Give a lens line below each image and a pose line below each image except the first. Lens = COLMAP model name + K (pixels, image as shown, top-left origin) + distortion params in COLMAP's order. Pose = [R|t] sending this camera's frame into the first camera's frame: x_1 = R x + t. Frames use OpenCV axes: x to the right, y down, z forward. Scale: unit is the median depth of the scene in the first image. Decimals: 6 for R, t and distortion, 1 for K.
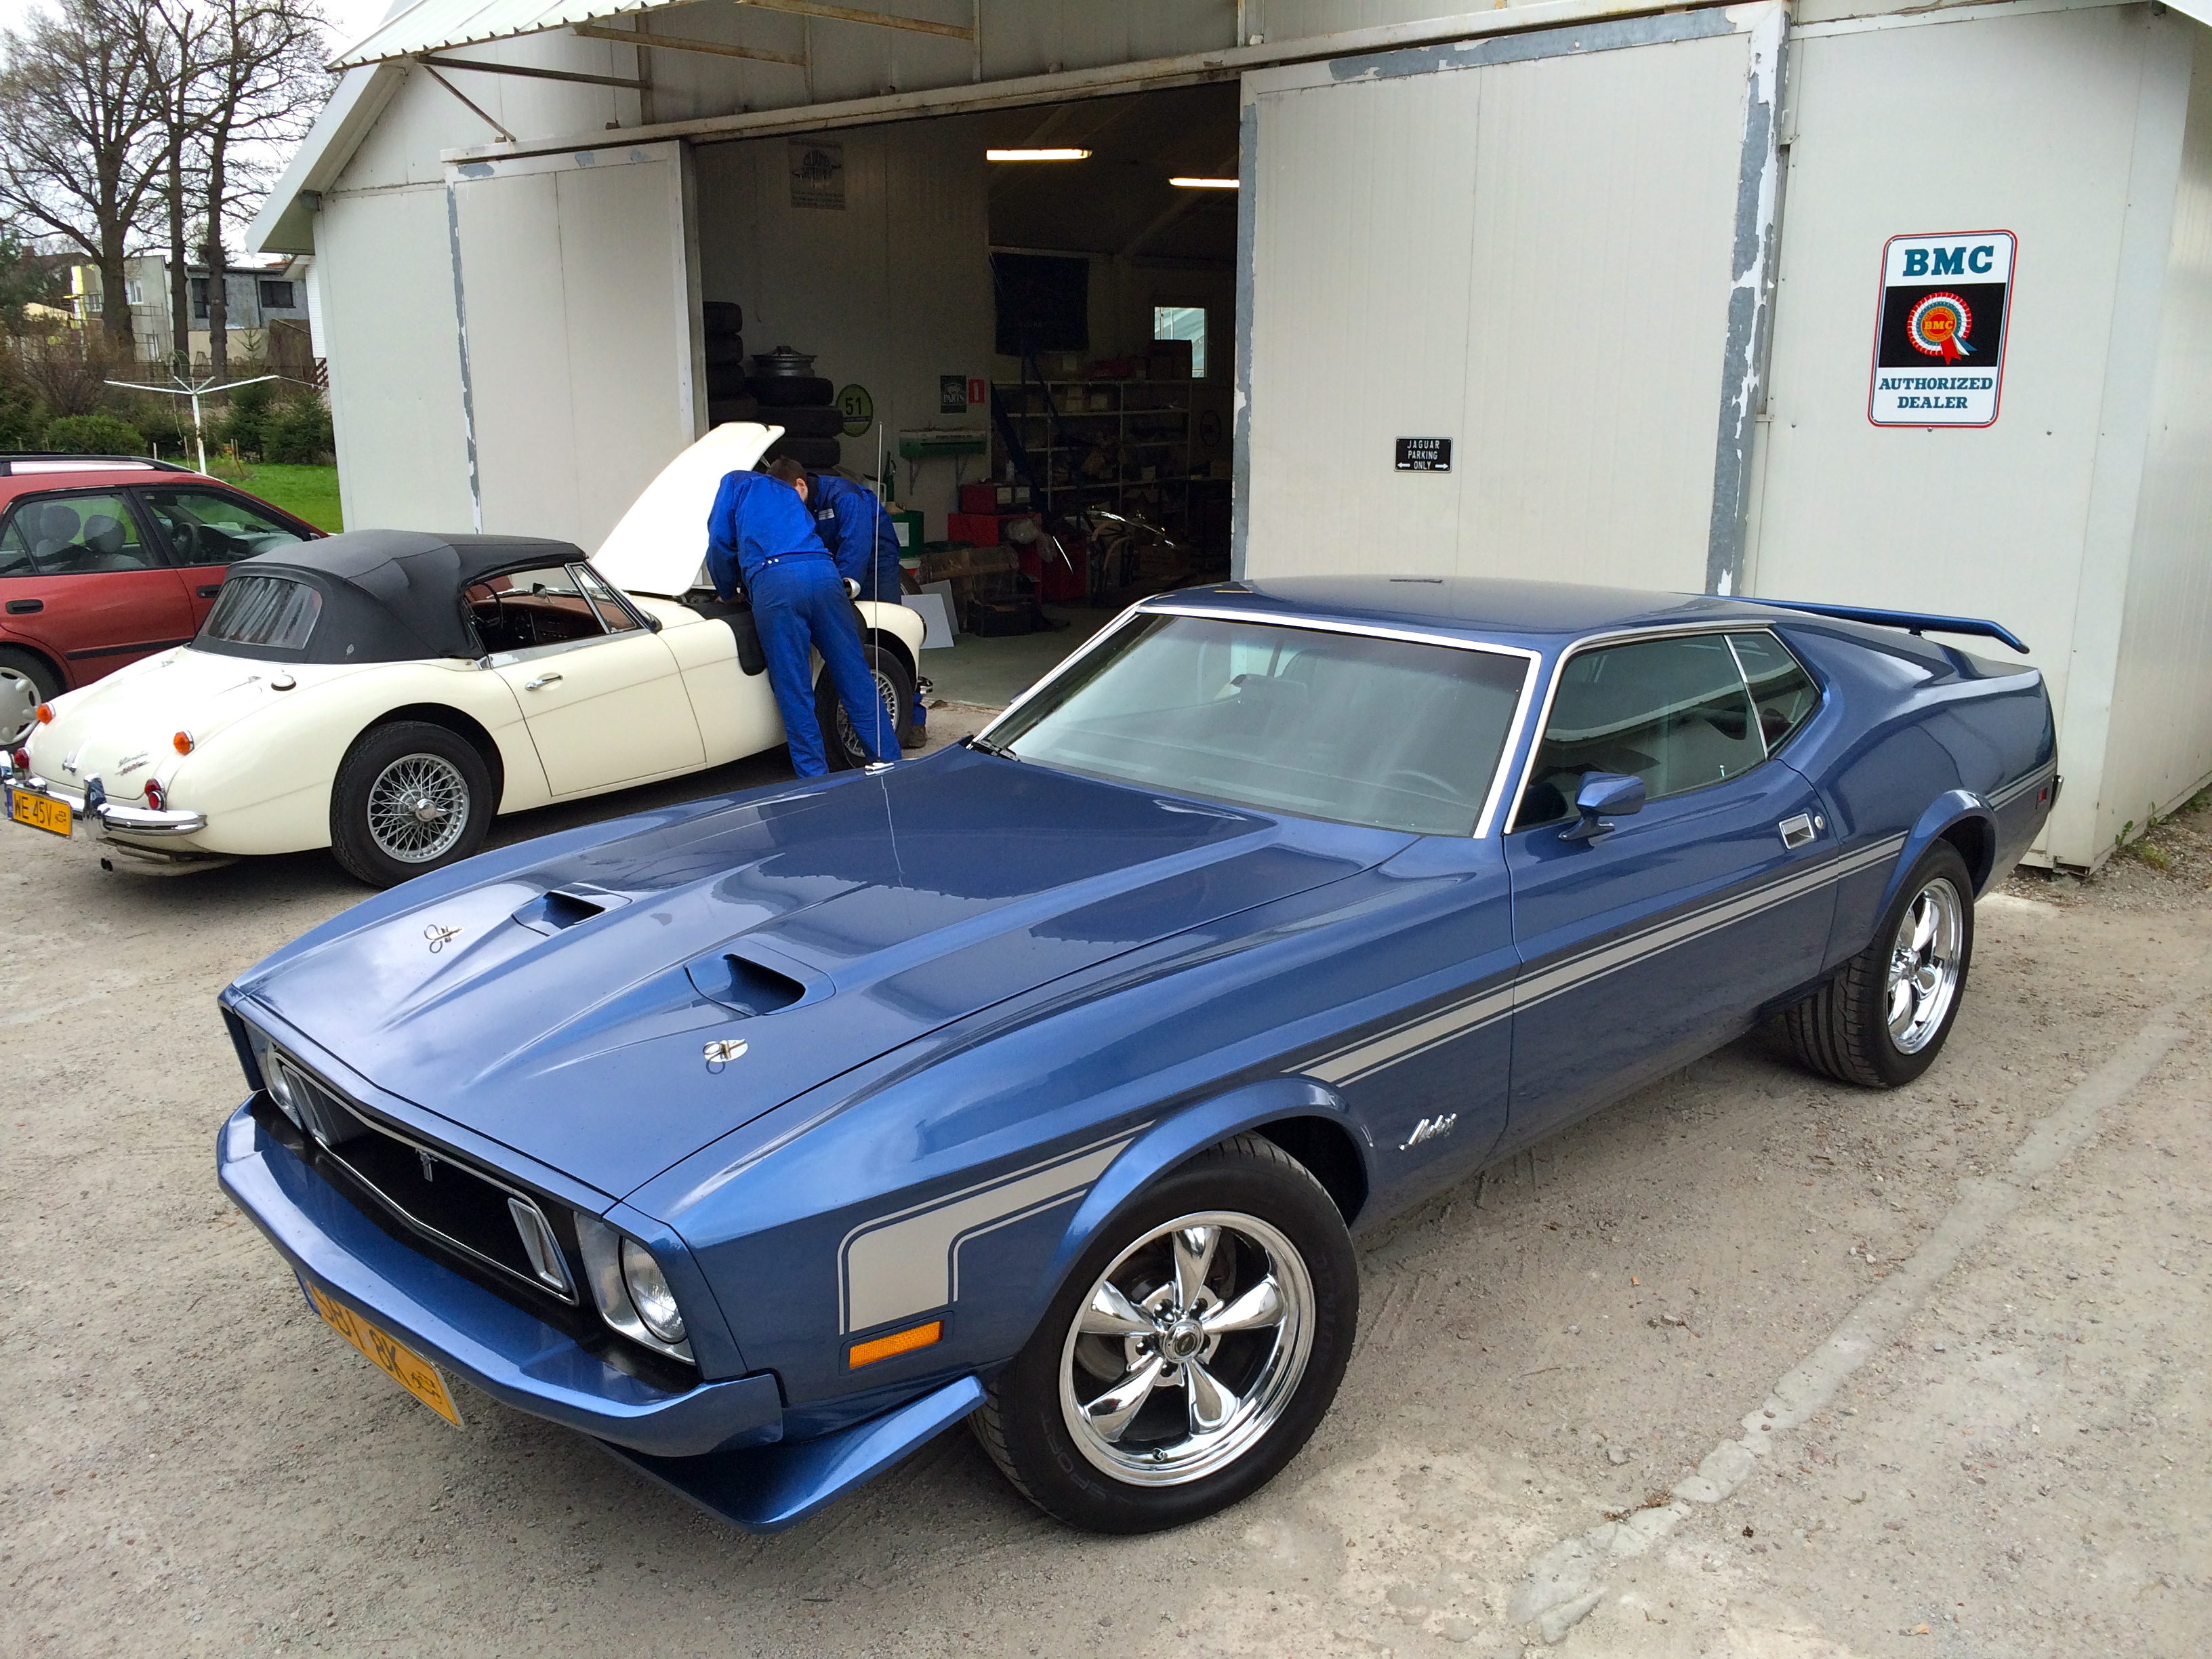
lens RADIAL K [[1867.0, 0, 1100.7], [0, 1867.0, 841.5], [0, 0, 1]] dist [0.076113, -0.093705]
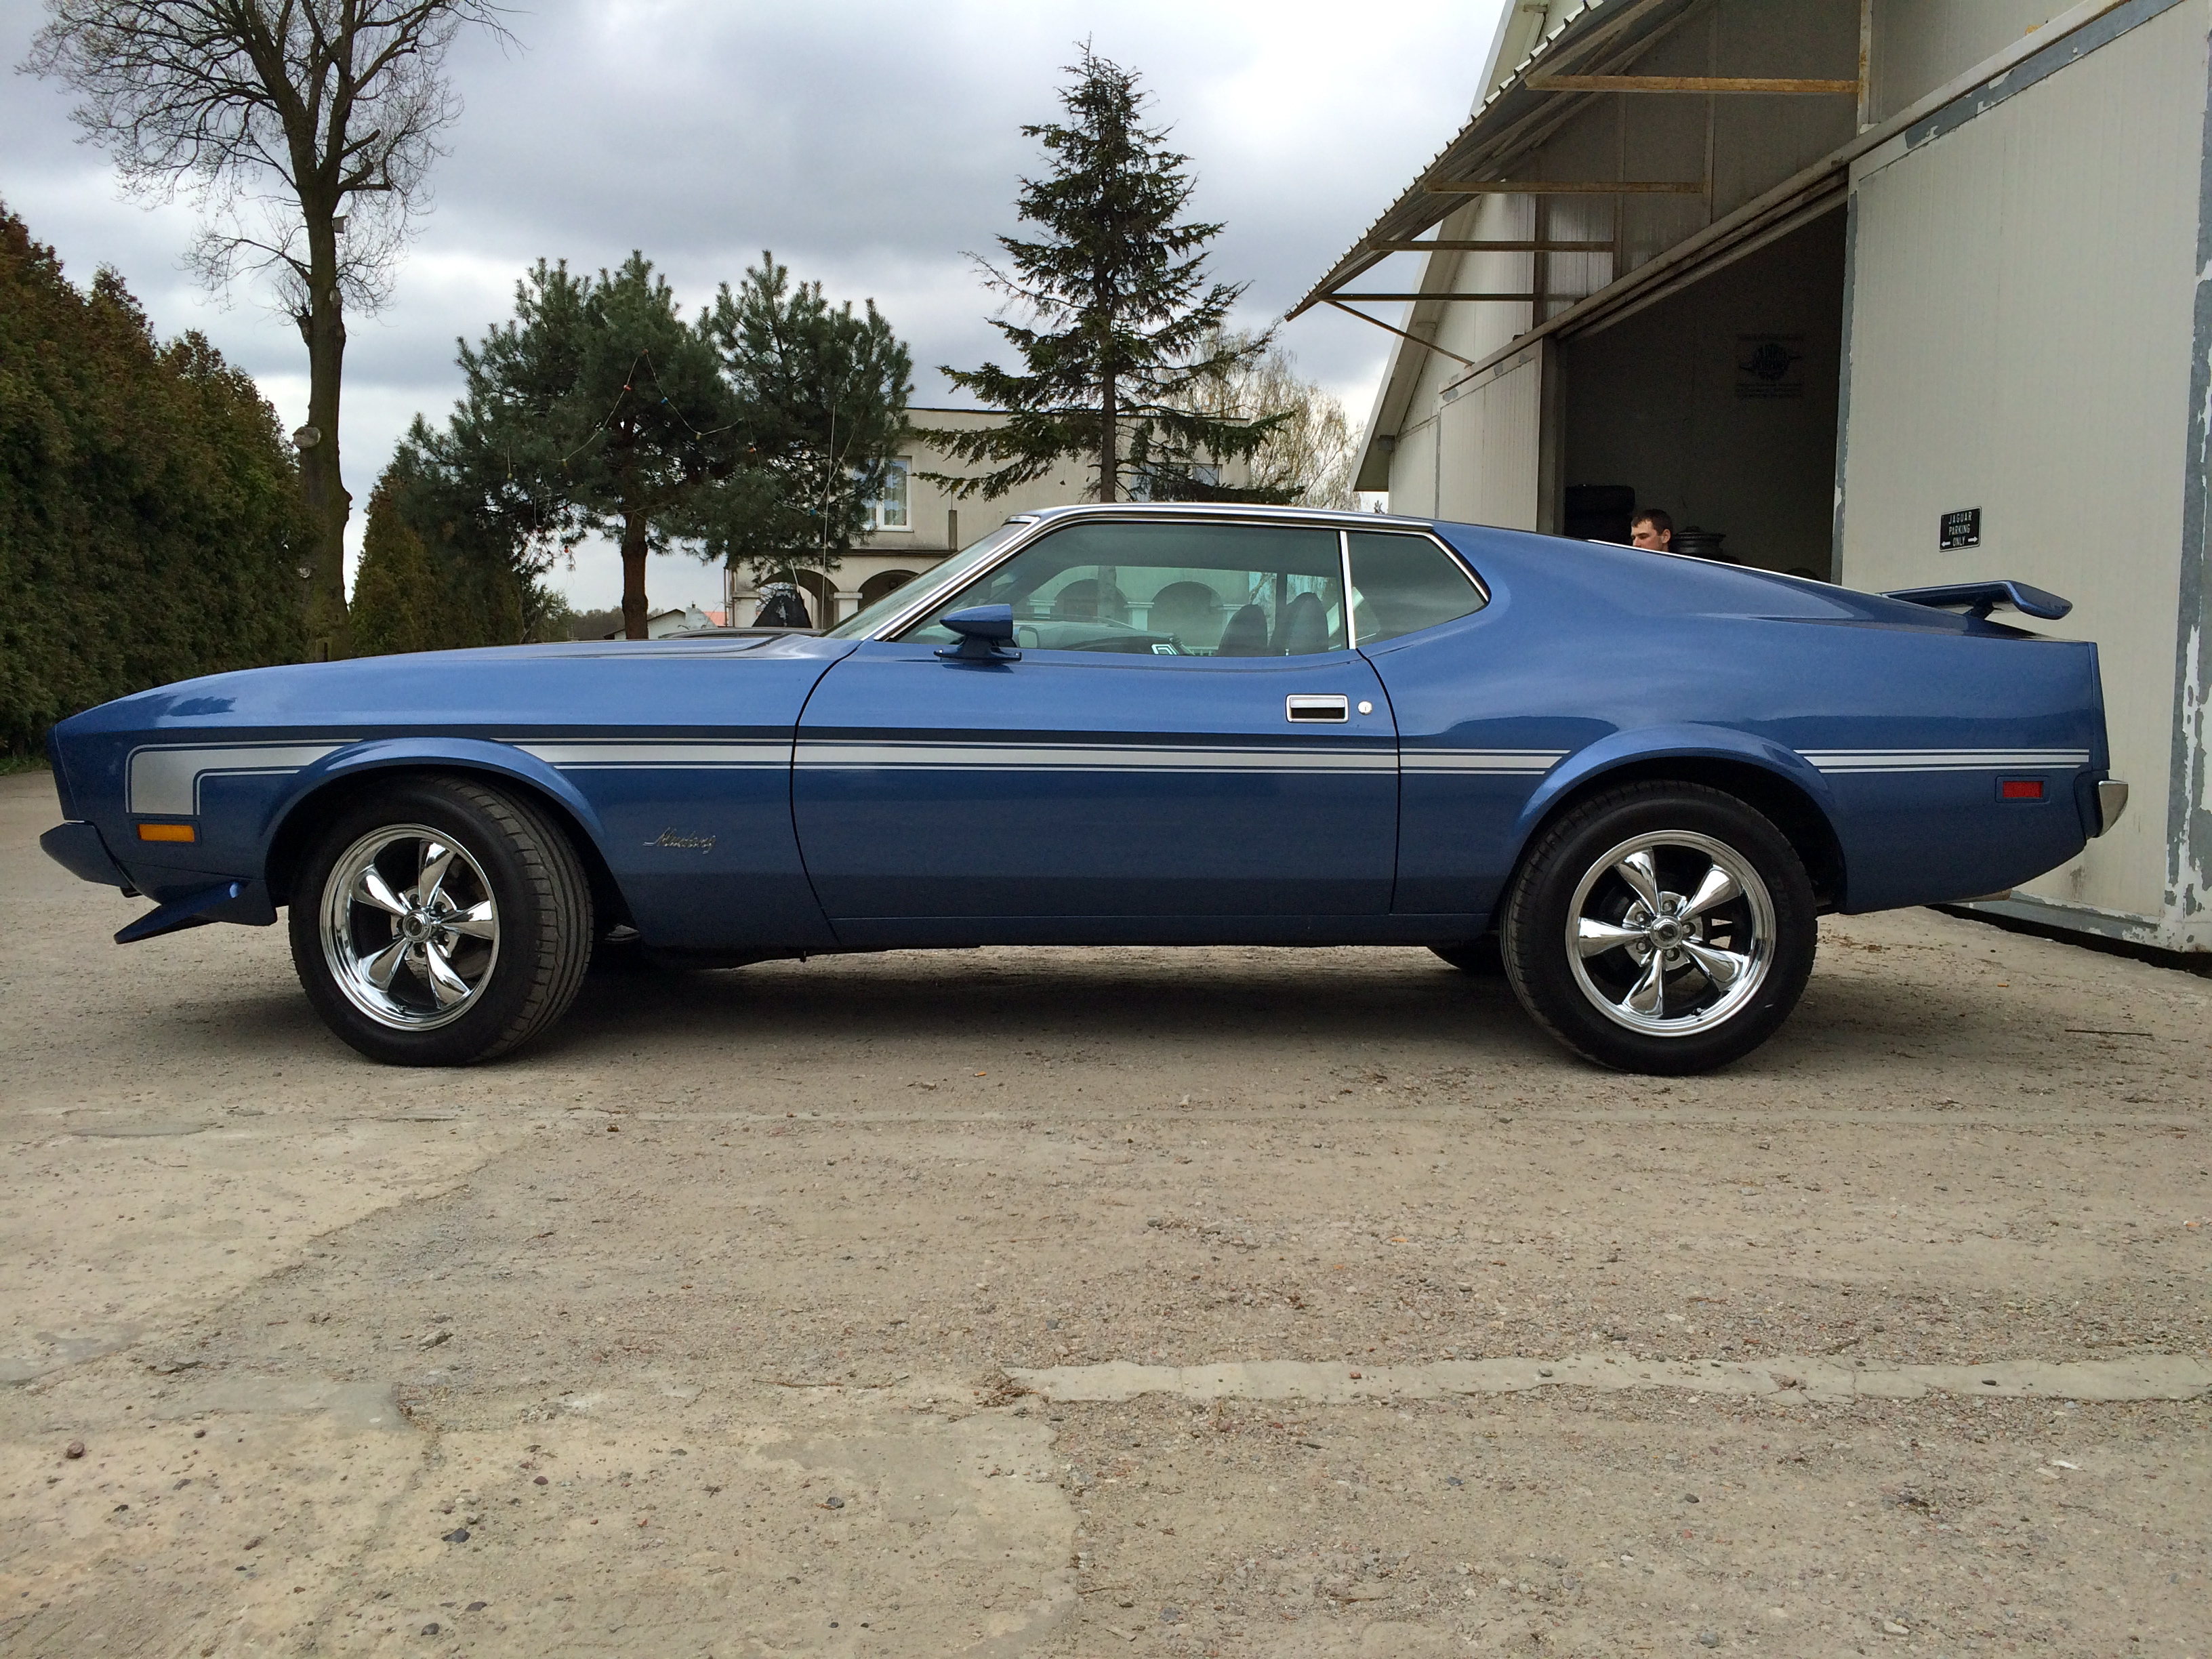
lens RADIAL K [[1867.0, 0, 1117.9], [0, 1867.0, 838.7], [0, 0, 1]] dist [0.076113, -0.093705]
pose [[0.720514, 0.059675, -0.690868, 0.599375], [-0.173707, 0.980057, -0.096507, 0.107593], [0.671331, 0.189543, 0.716511, 0.146303]]
